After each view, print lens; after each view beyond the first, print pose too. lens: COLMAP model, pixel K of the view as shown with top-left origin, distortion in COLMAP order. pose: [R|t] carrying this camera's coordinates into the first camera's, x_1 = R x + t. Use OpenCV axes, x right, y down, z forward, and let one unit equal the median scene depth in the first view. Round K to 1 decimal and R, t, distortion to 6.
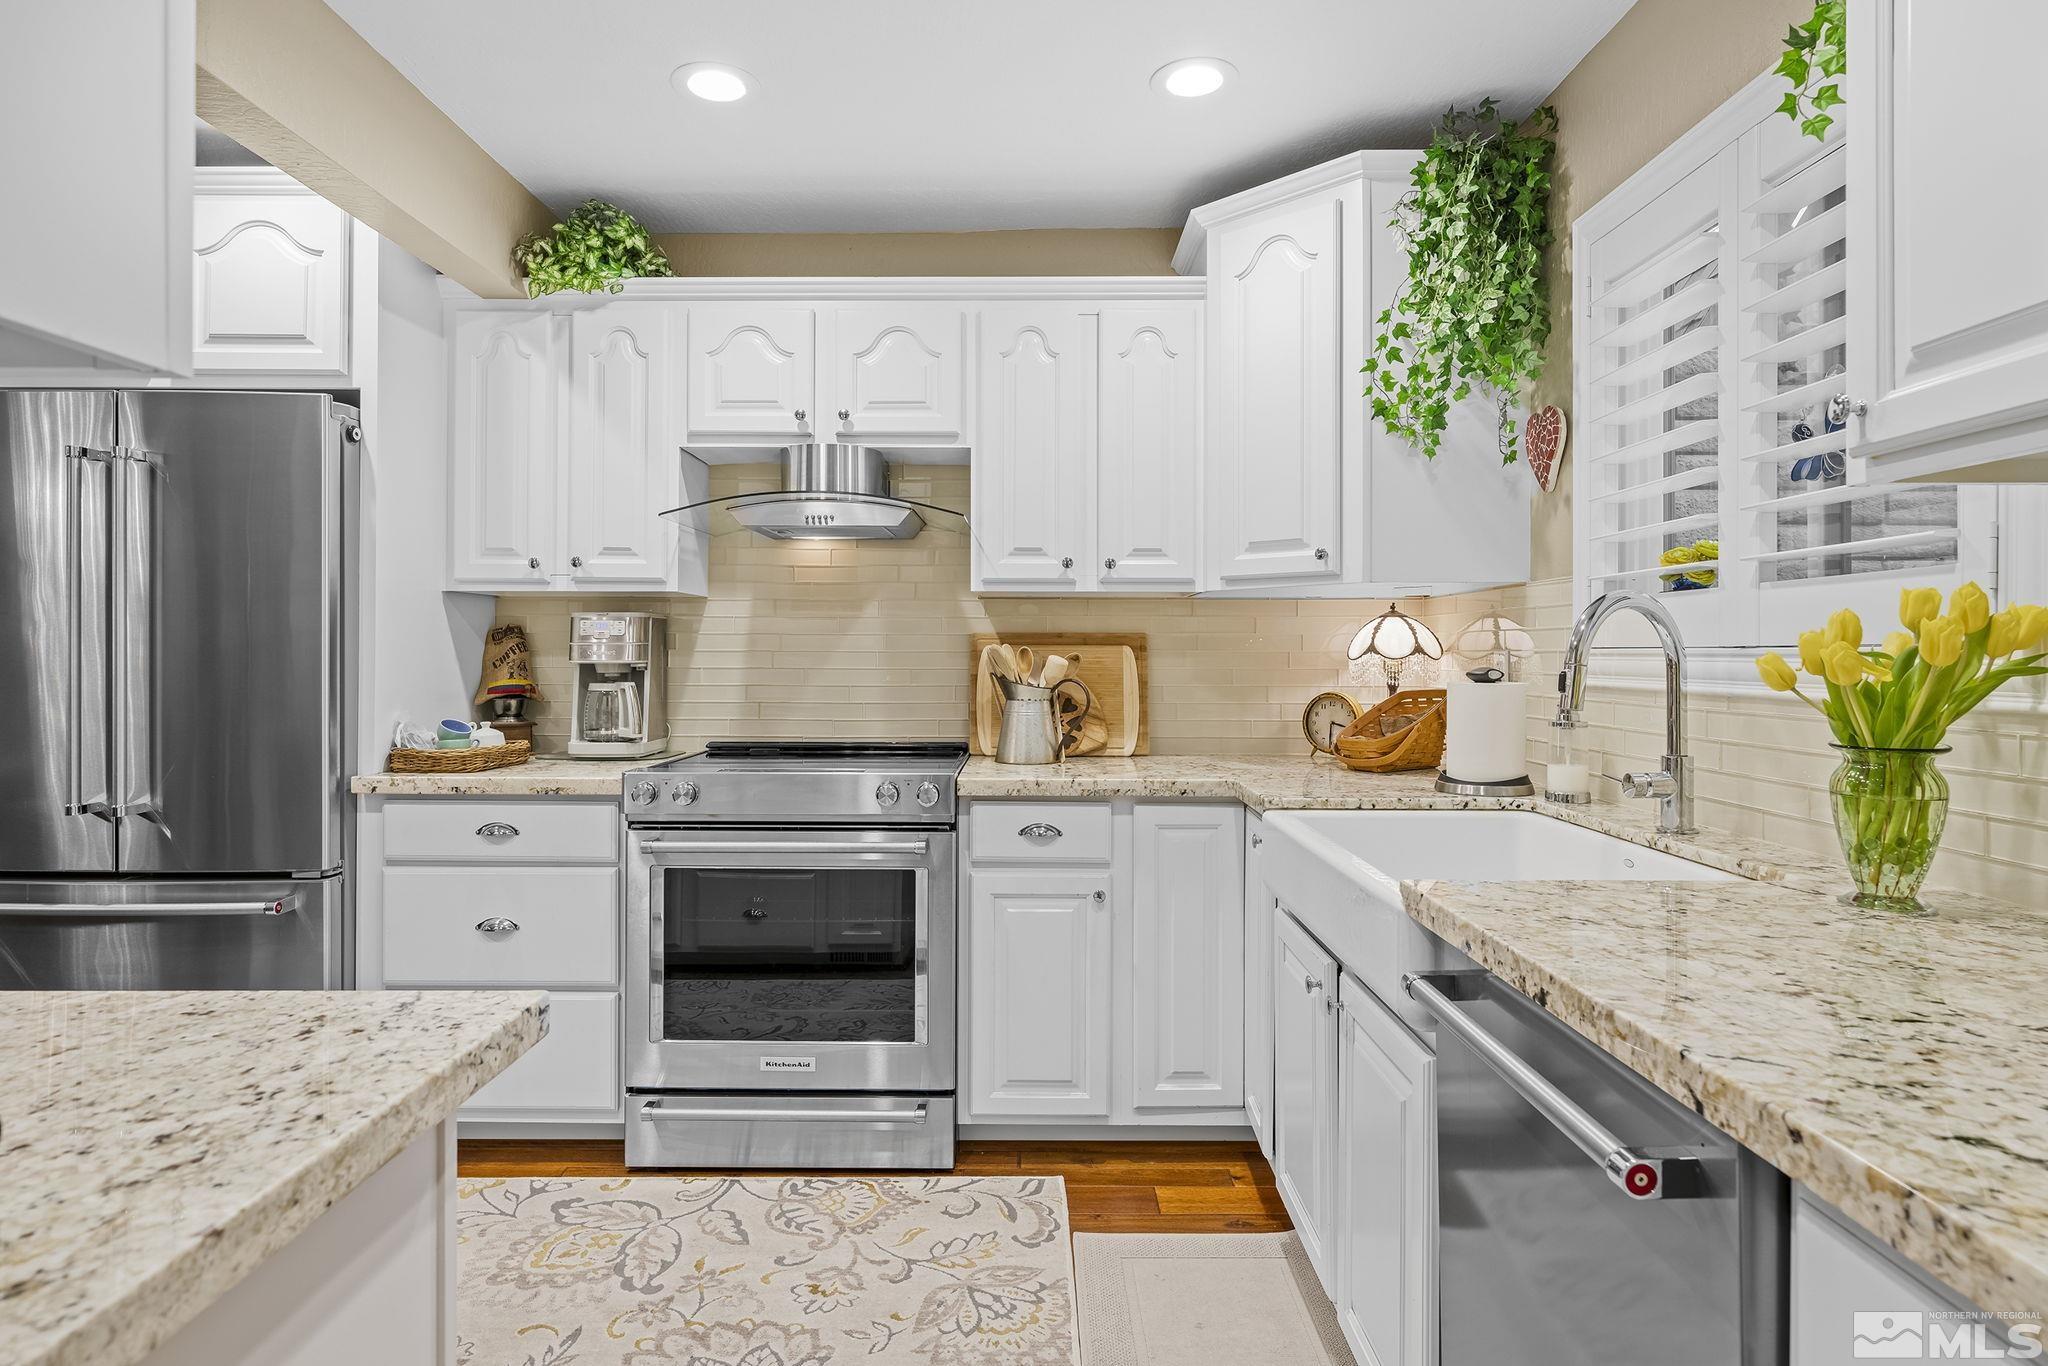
lens RADIAL K [[1113.7, 0, 996.5], [0, 1113.7, 658.0], [0, 0, 1]] dist [0.000295, 0.002794]
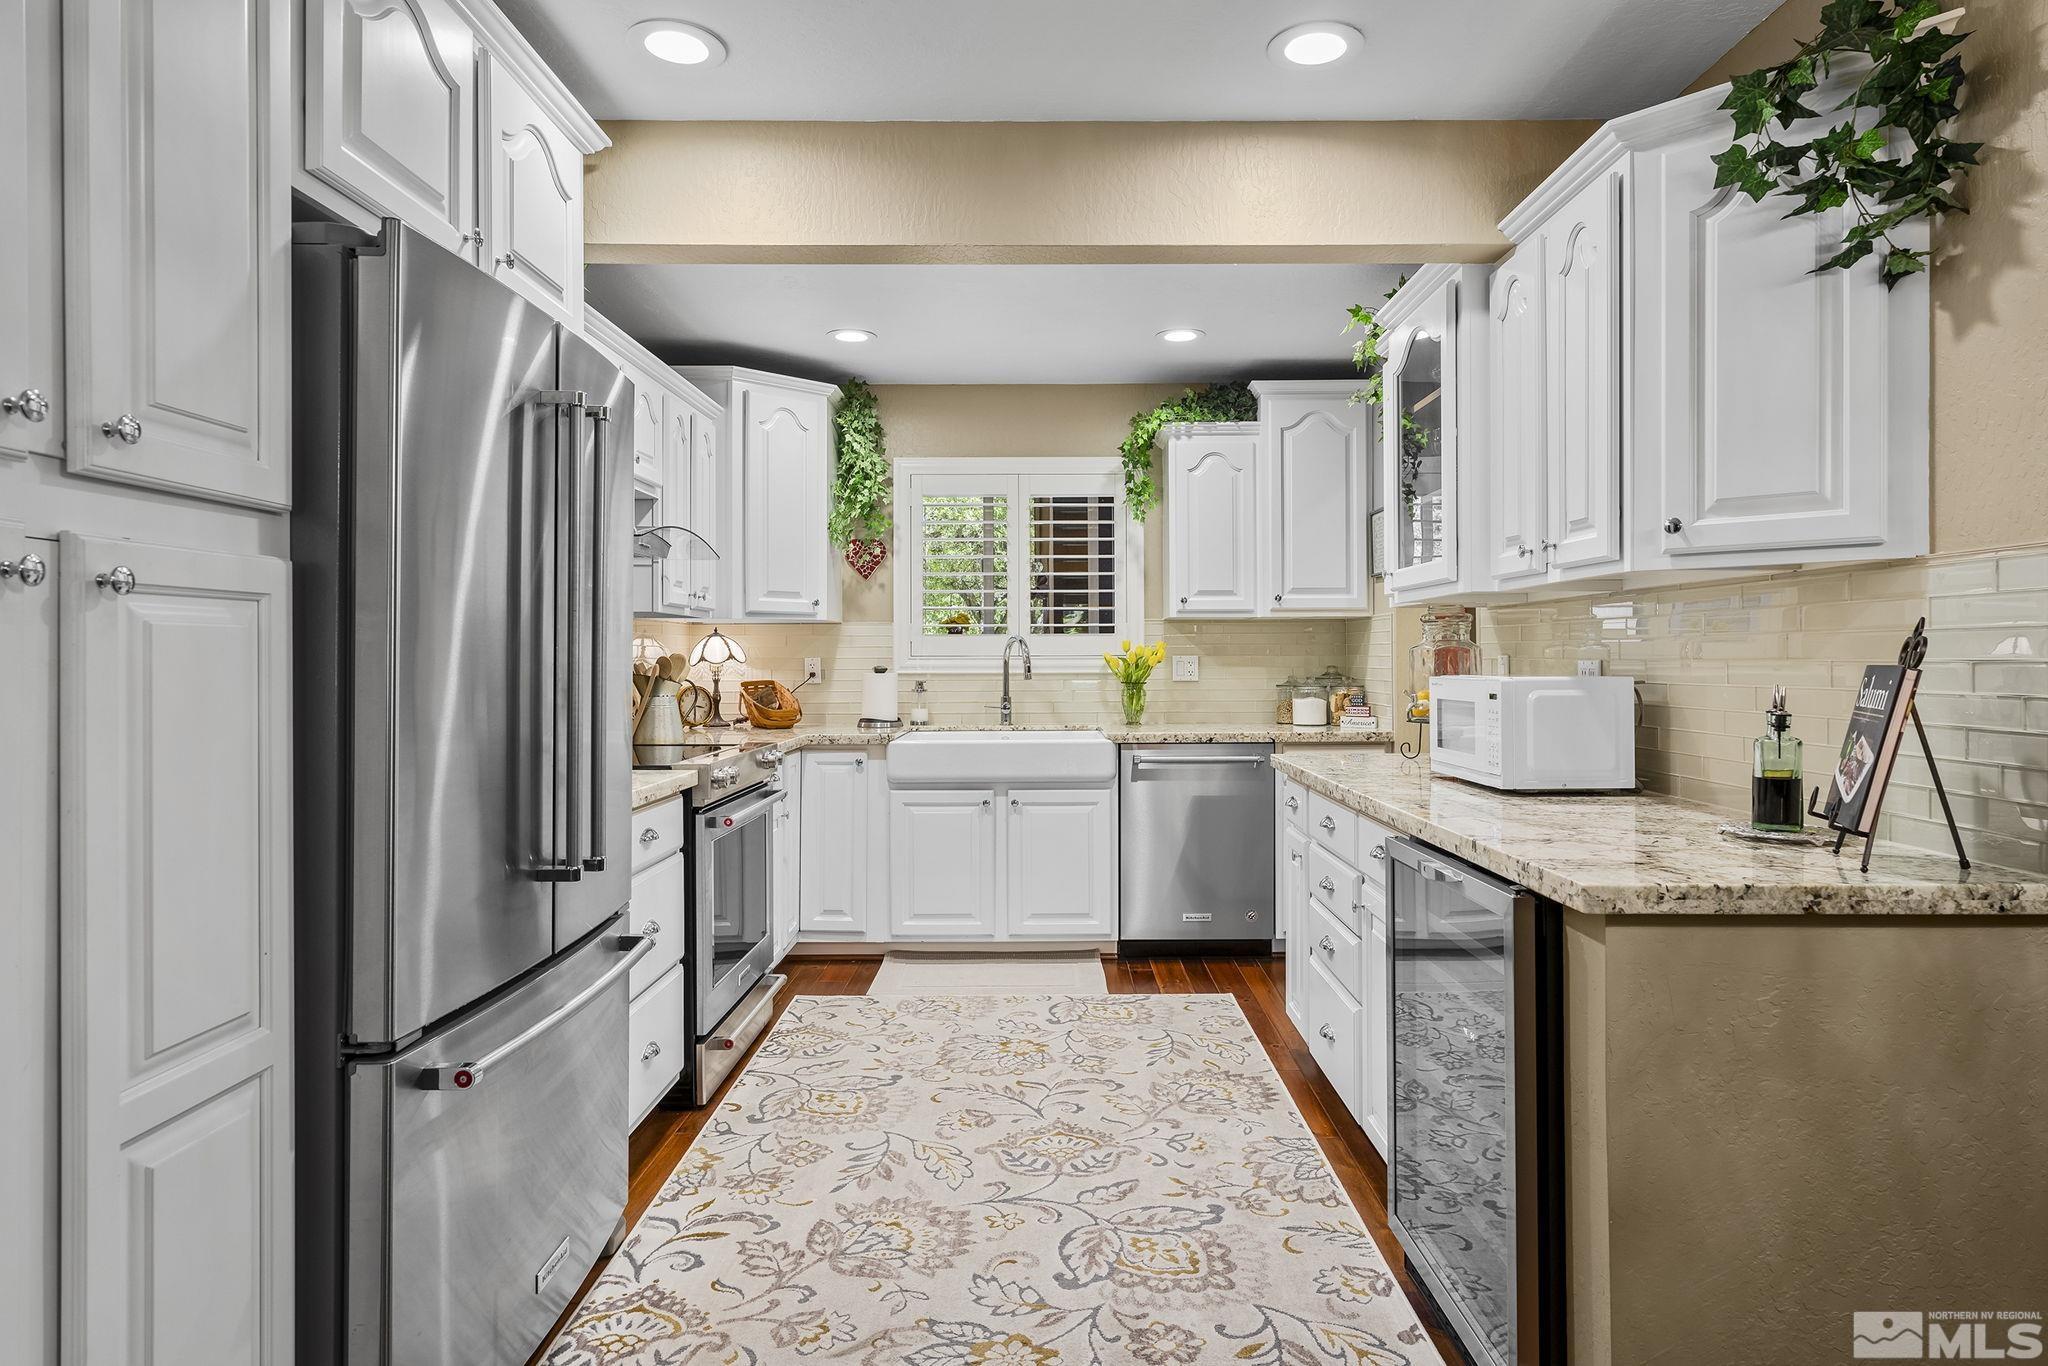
lens RADIAL K [[1113.7, 0, 1039.0], [0, 1113.7, 674.4], [0, 0, 1]] dist [0.000295, 0.002794]
pose [[0.003261, -0.016913, 0.999852, -1.363051], [0.006181, 0.999838, 0.016892, -0.007322], [-0.999976, 0.006125, 0.003365, 0.595340]]
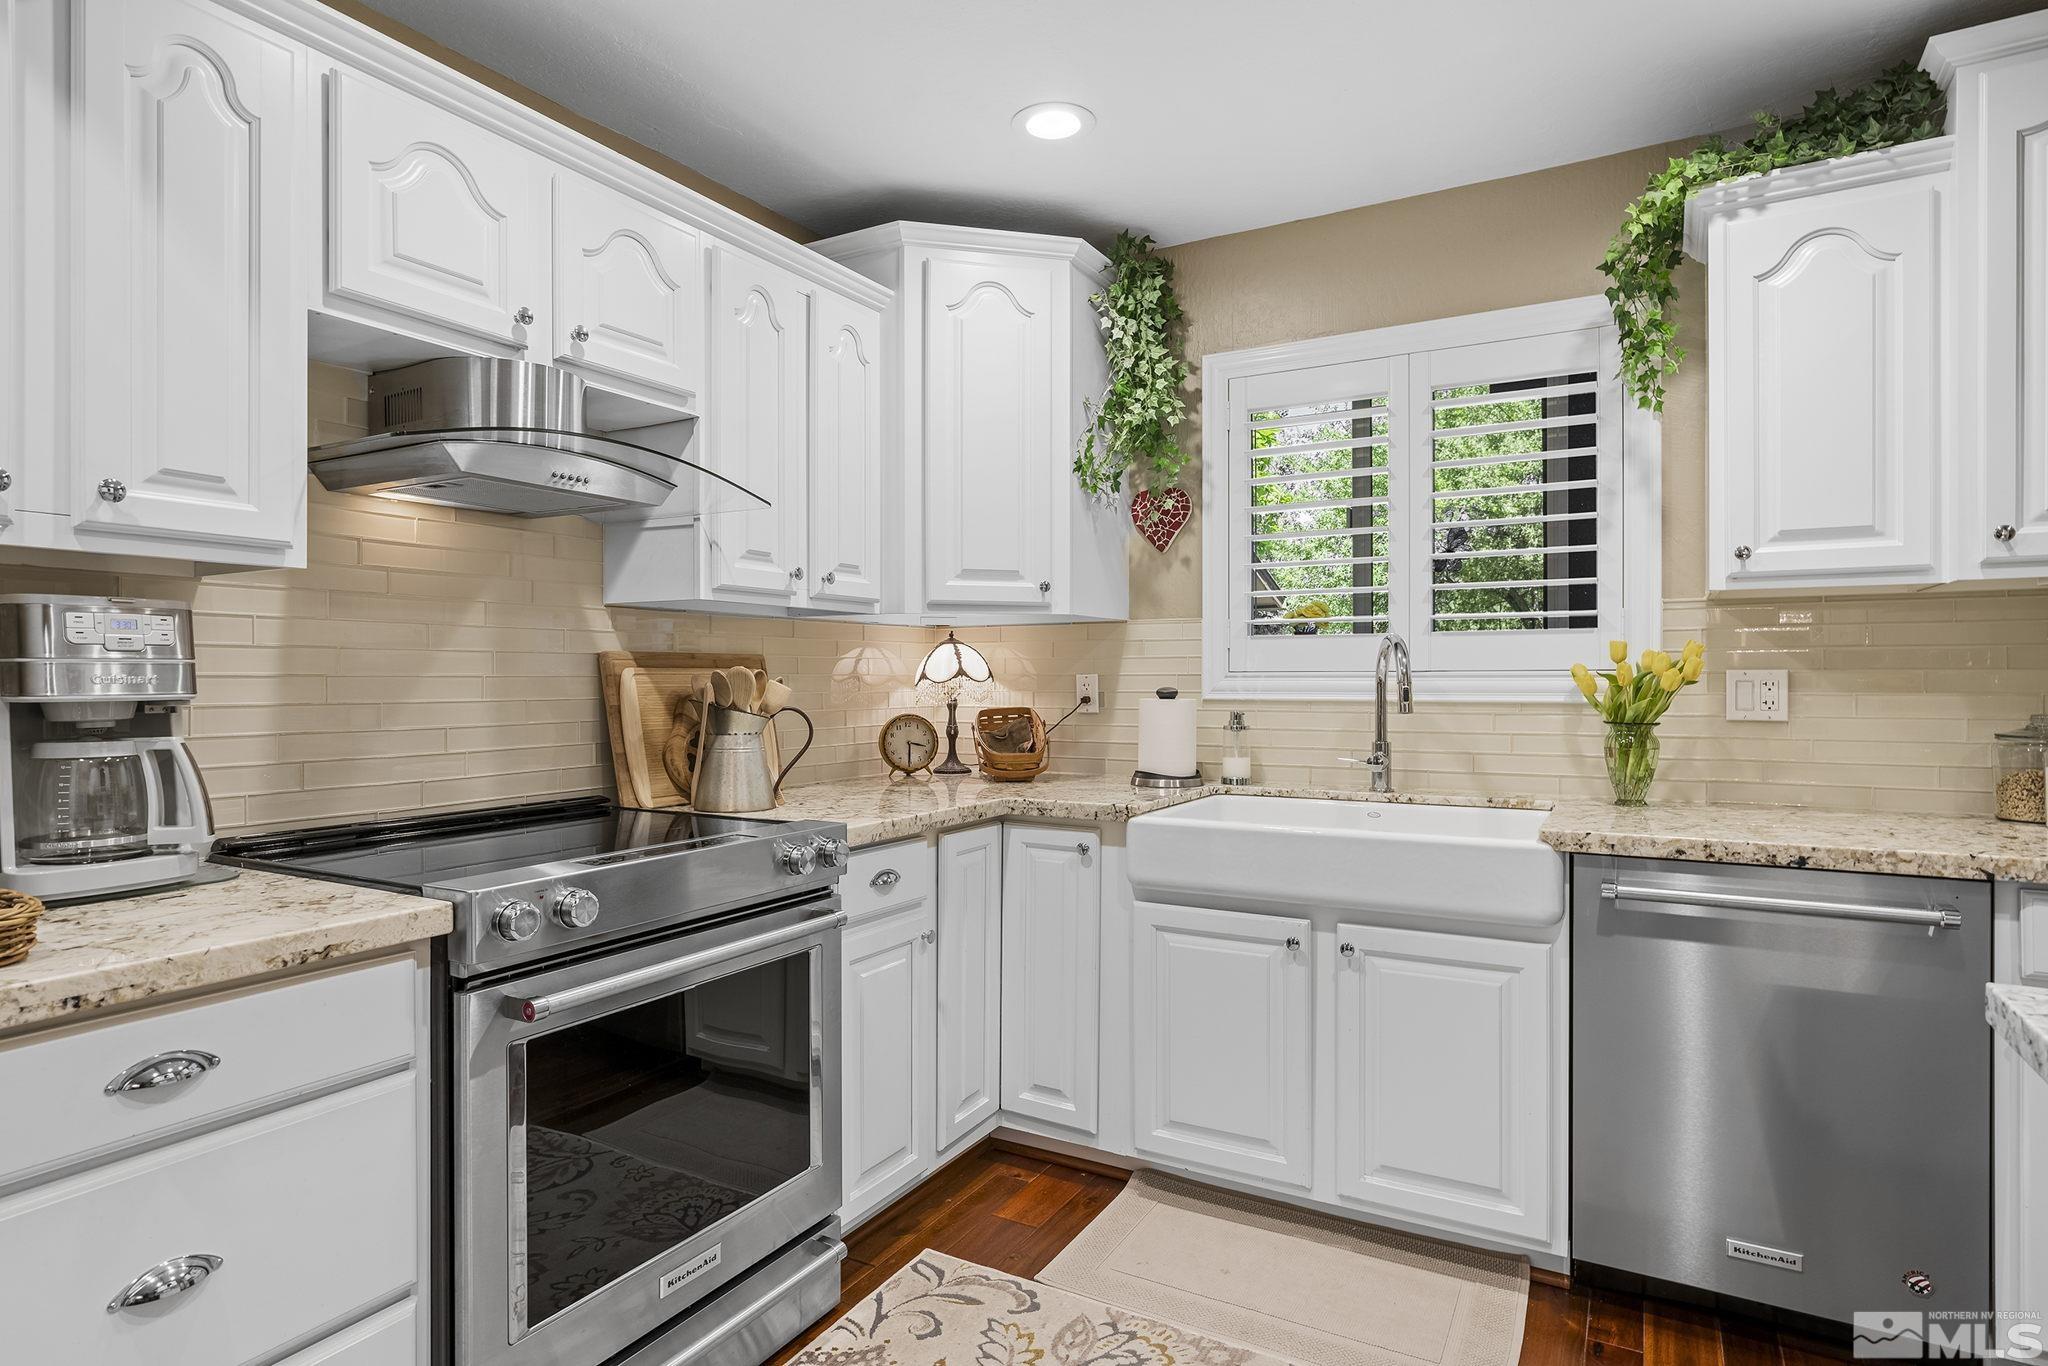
lens RADIAL K [[1113.7, 0, 1010.5], [0, 1113.7, 688.5], [0, 0, 1]] dist [0.000295, 0.002794]
pose [[0.490170, -0.012127, 0.871543, -0.638600], [0.006468, 0.999926, 0.010276, -0.003735], [-0.871603, 0.000600, 0.490212, 0.448380]]
